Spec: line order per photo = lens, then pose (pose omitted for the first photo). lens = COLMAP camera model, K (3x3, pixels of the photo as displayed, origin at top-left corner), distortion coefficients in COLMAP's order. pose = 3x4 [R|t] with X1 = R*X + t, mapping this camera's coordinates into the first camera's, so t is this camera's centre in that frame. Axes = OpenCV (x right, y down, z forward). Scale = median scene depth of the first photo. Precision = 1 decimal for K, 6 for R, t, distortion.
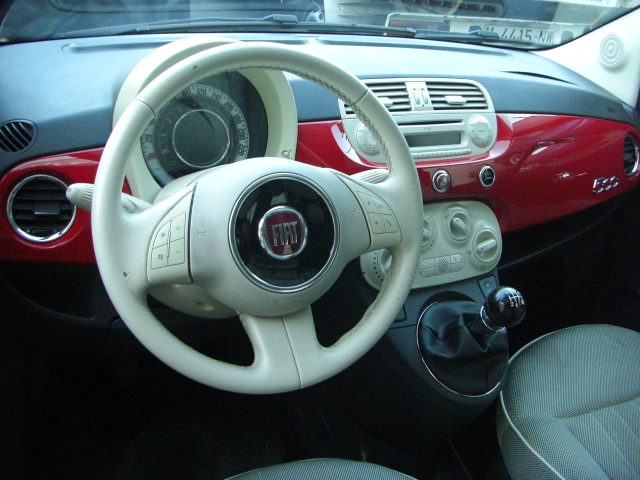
lens RADIAL K [[712.3, 0, 321.4], [0, 712.3, 219.9], [0, 0, 1]] dist [-0.156464, 0.041285]
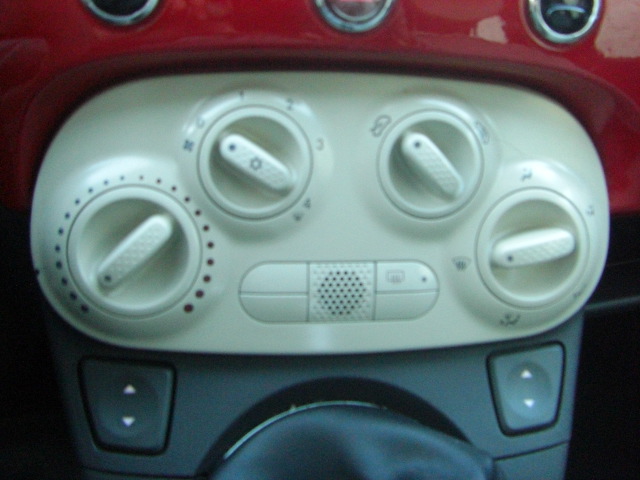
lens RADIAL K [[725.6, 0, 348.3], [0, 725.6, 200.1], [0, 0, 1]] dist [-0.199468, 0.197124]
pose [[0.940546, 0.155835, -0.301808, 0.251988], [-0.128154, 0.985683, 0.109570, -0.005146], [0.314562, -0.064378, 0.947051, 0.714104]]
